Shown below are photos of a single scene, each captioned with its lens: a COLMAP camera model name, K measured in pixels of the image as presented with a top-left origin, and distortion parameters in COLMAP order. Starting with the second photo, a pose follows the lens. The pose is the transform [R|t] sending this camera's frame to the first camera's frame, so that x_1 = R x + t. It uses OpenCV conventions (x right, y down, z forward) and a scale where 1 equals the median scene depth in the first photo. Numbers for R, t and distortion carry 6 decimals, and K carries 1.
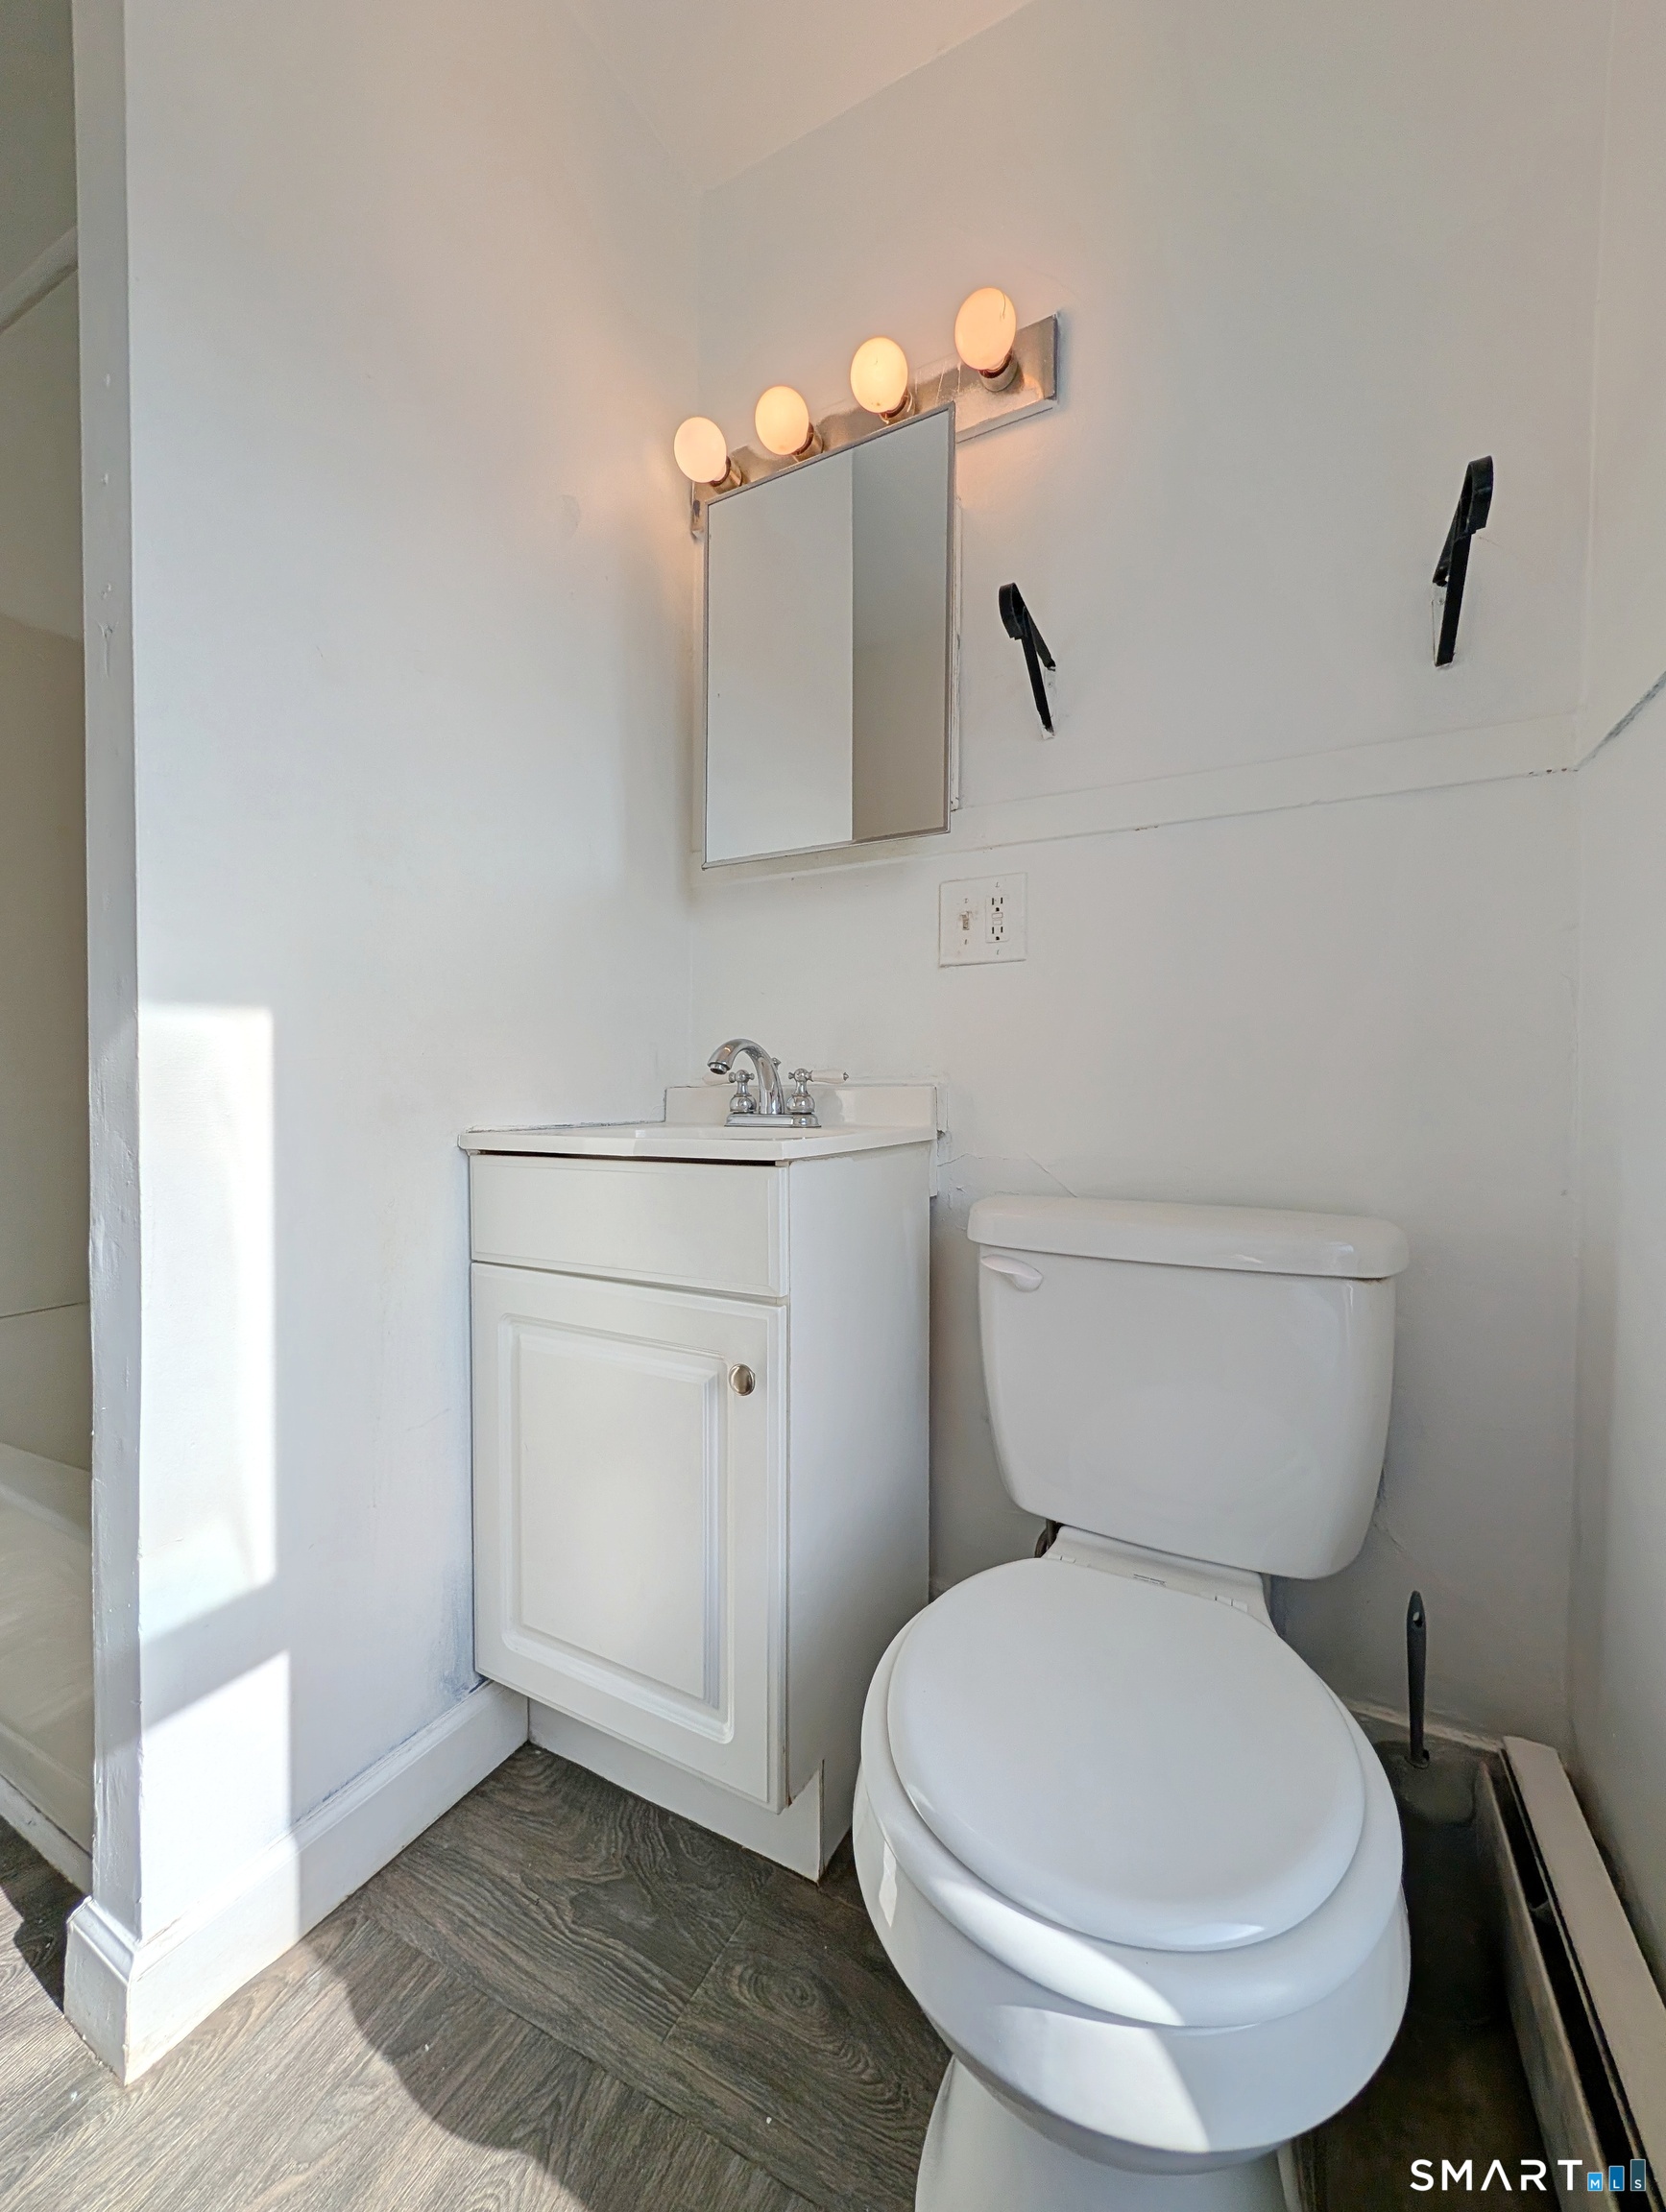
lens RADIAL K [[850.4, 0, 829.1], [0, 850.4, 1103.2], [0, 0, 1]] dist [0.001222, 0.000085]
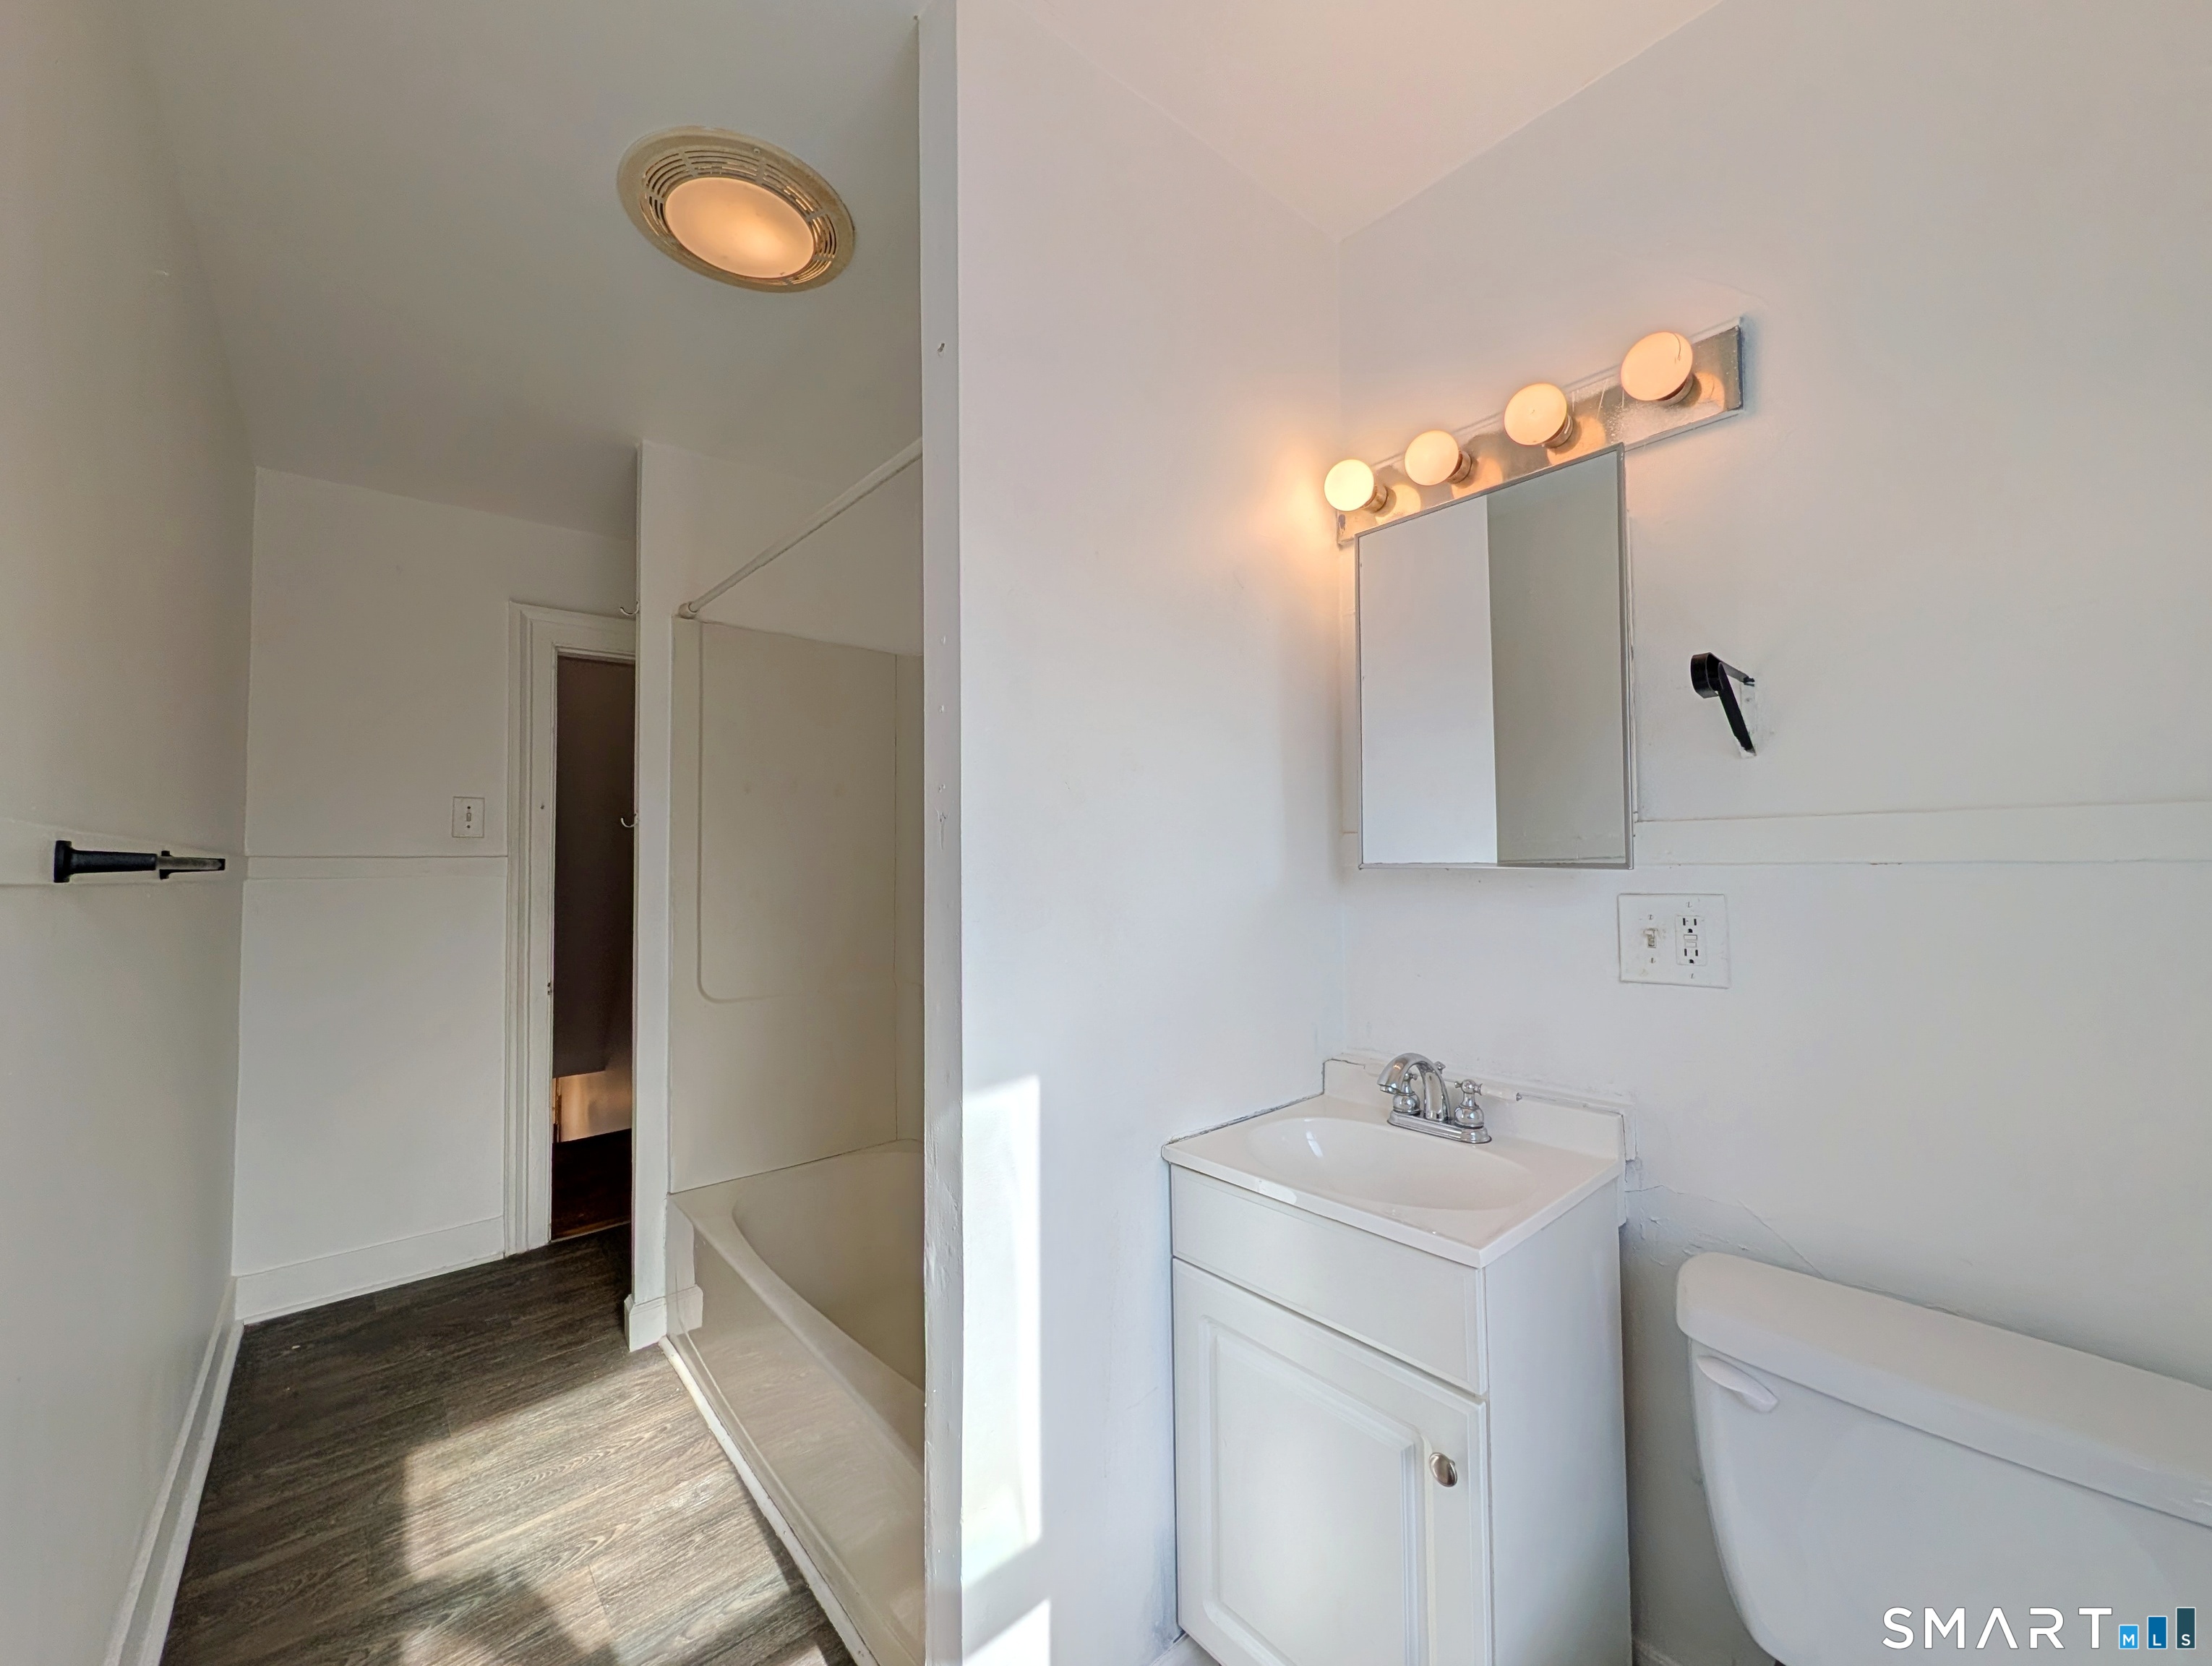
lens RADIAL K [[850.4, 0, 1104.5], [0, 850.4, 828.7], [0, 0, 1]] dist [0.001222, 0.000085]
pose [[0.933021, -0.023578, -0.359049, -0.071124], [0.005446, 0.998662, -0.051428, -0.309359], [0.359781, 0.046028, 0.931901, -0.129314]]
